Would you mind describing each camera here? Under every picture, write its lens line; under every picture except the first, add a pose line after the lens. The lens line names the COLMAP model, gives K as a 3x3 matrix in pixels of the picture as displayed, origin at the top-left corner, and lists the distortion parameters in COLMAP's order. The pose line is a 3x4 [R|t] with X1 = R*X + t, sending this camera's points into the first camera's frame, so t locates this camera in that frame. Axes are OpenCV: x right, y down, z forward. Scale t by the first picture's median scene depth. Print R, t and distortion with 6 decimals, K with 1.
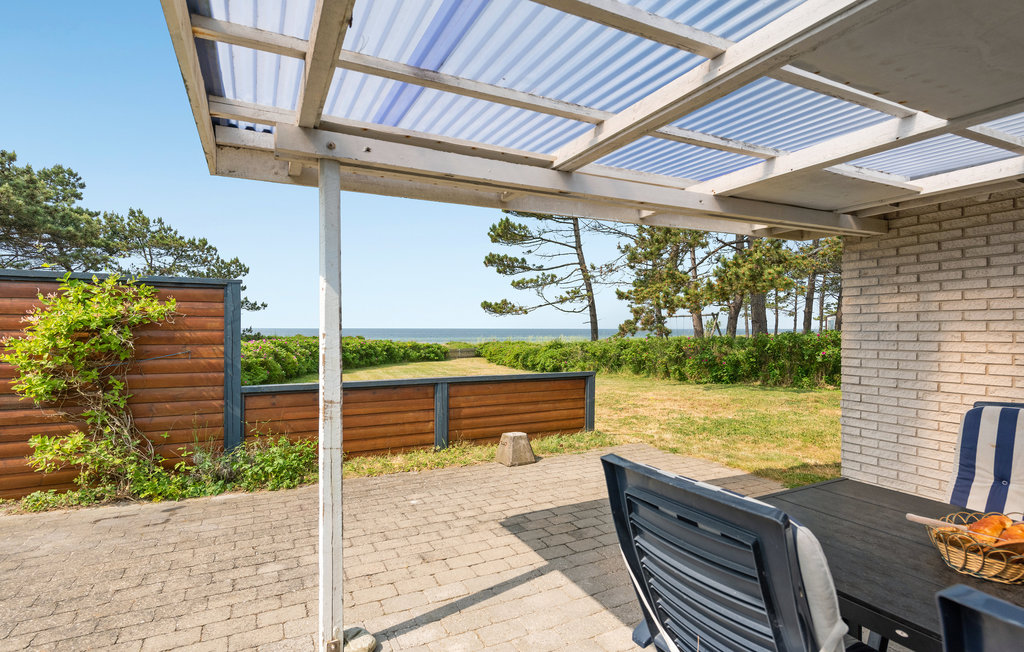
lens RADIAL K [[512.0, 0, 513.4], [0, 512.0, 316.6], [0, 0, 1]] dist [0.021884, -0.002036]
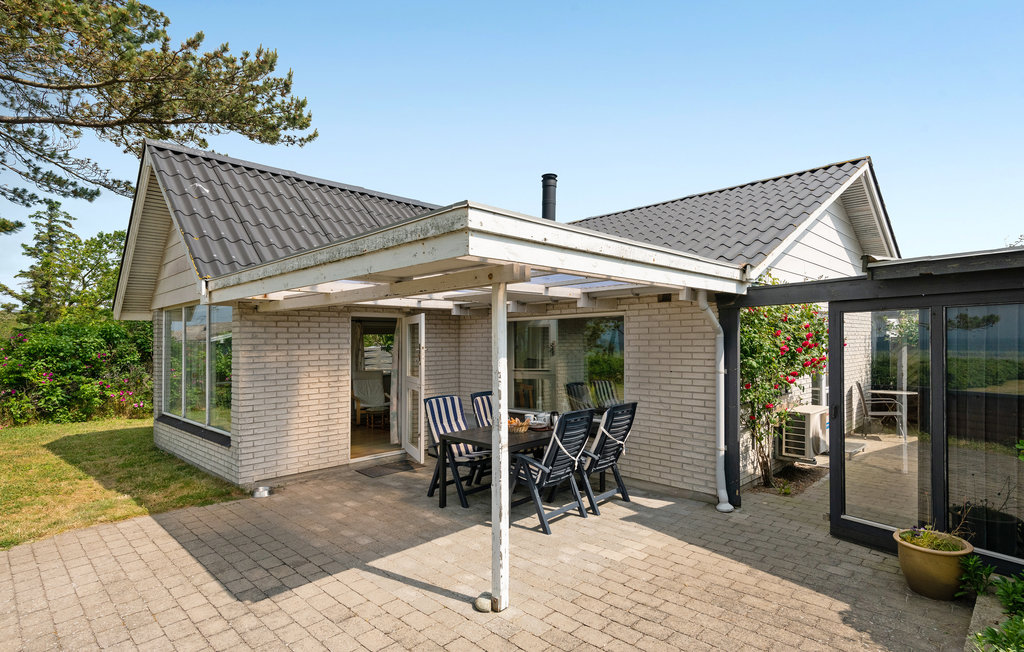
lens RADIAL K [[512.0, 0, 508.4], [0, 512.0, 334.1], [0, 0, 1]] dist [0.021884, -0.002036]
pose [[-0.305988, 0.017066, 0.951882, -1.038571], [-0.014275, 0.999645, -0.022511, -0.070810], [-0.951928, -0.020476, -0.305636, 0.827975]]
